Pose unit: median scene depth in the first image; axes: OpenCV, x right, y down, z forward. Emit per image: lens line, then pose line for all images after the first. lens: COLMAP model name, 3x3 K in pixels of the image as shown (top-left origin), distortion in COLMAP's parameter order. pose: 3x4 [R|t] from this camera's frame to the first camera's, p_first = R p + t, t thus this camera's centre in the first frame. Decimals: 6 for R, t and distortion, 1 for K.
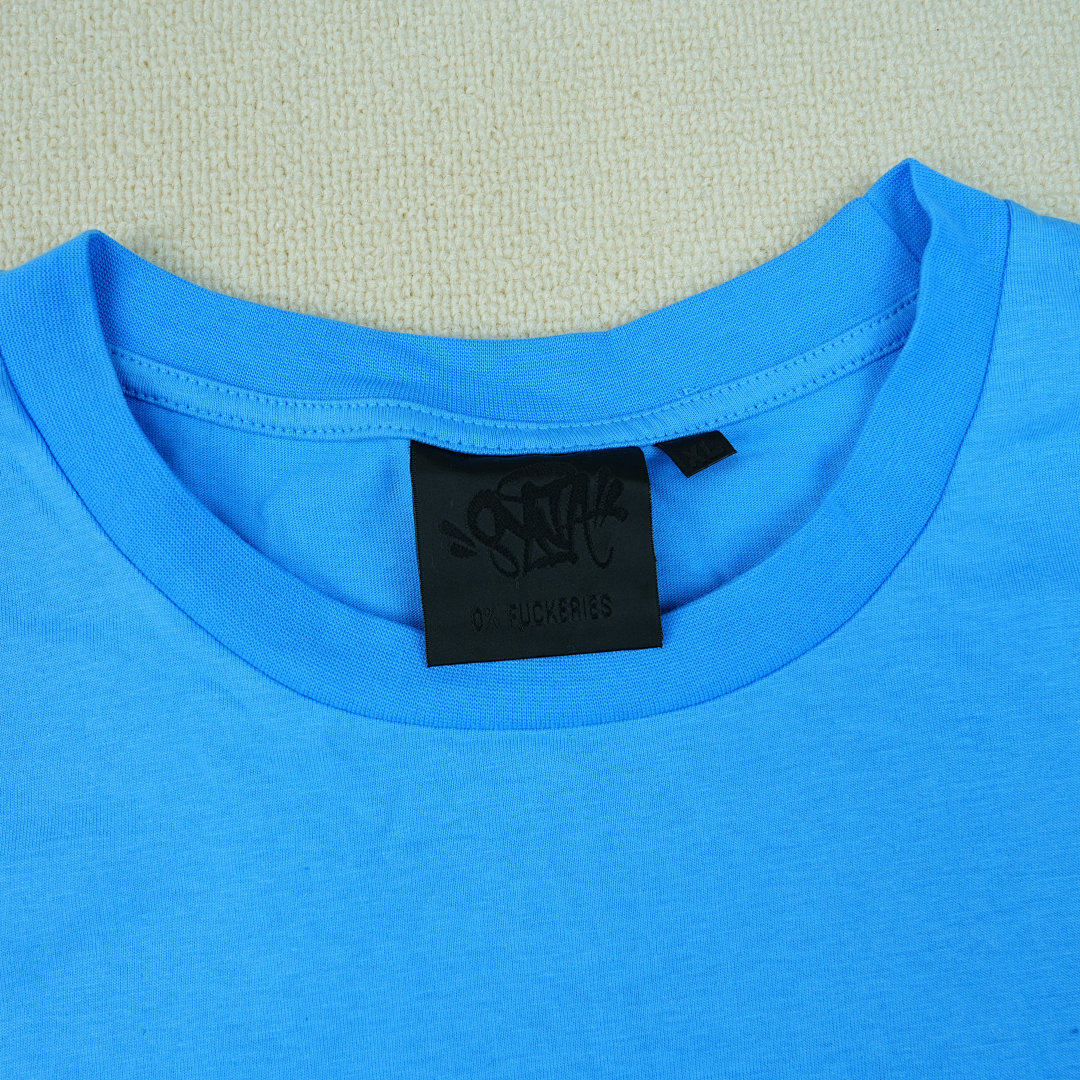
lens RADIAL K [[1084.2, 0, 540.0], [0, 1084.2, 540.0], [0, 0, 1]] dist [-0.017534, 0.008588]
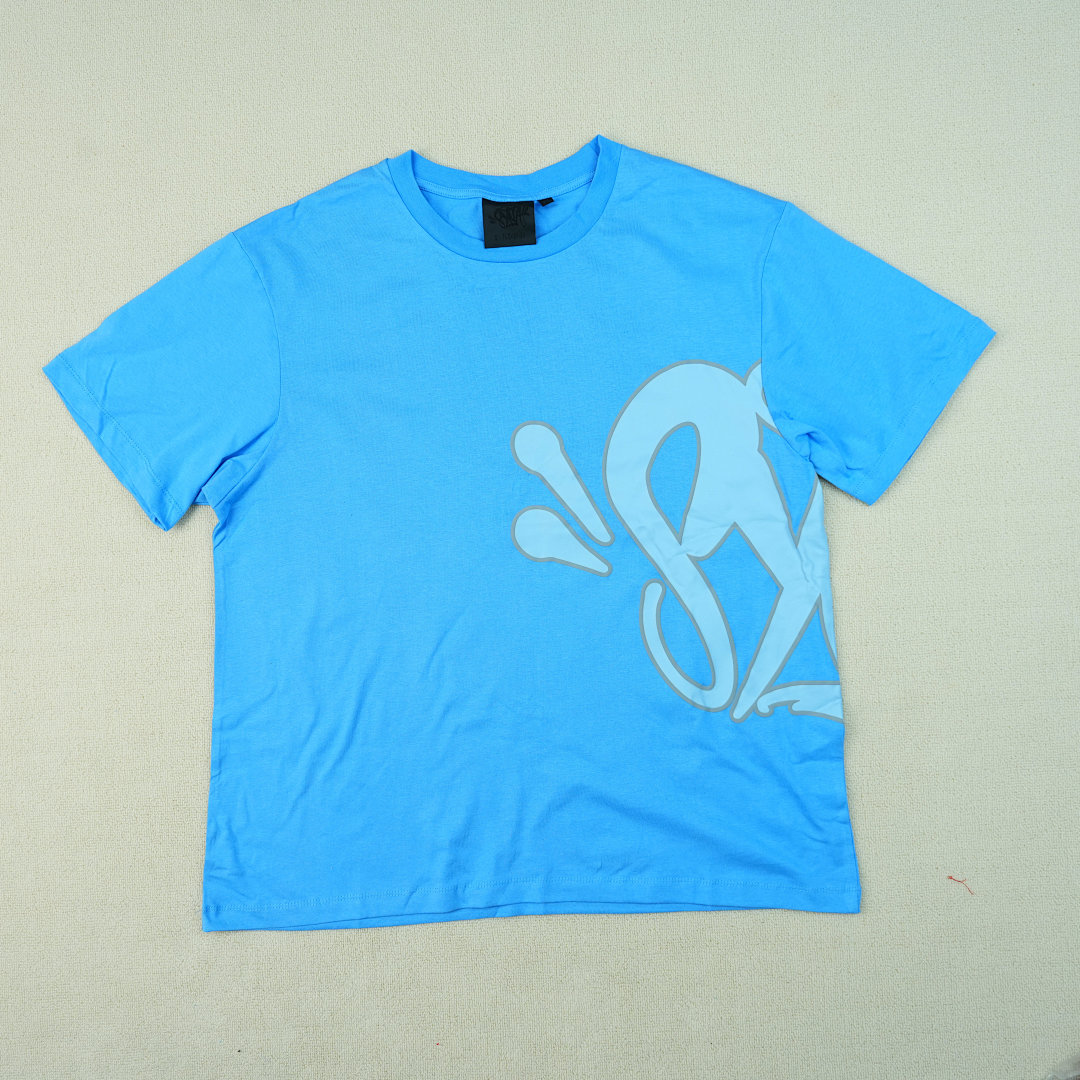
lens RADIAL K [[1104.9, 0, 540.0], [0, 1104.9, 540.0], [0, 0, 1]] dist [-0.023199, 0.018229]
pose [[0.998304, 0.029516, -0.050170, 0.386010], [-0.025427, 0.996448, 0.080283, 0.934196], [0.052361, -0.078871, 0.995509, -3.599508]]
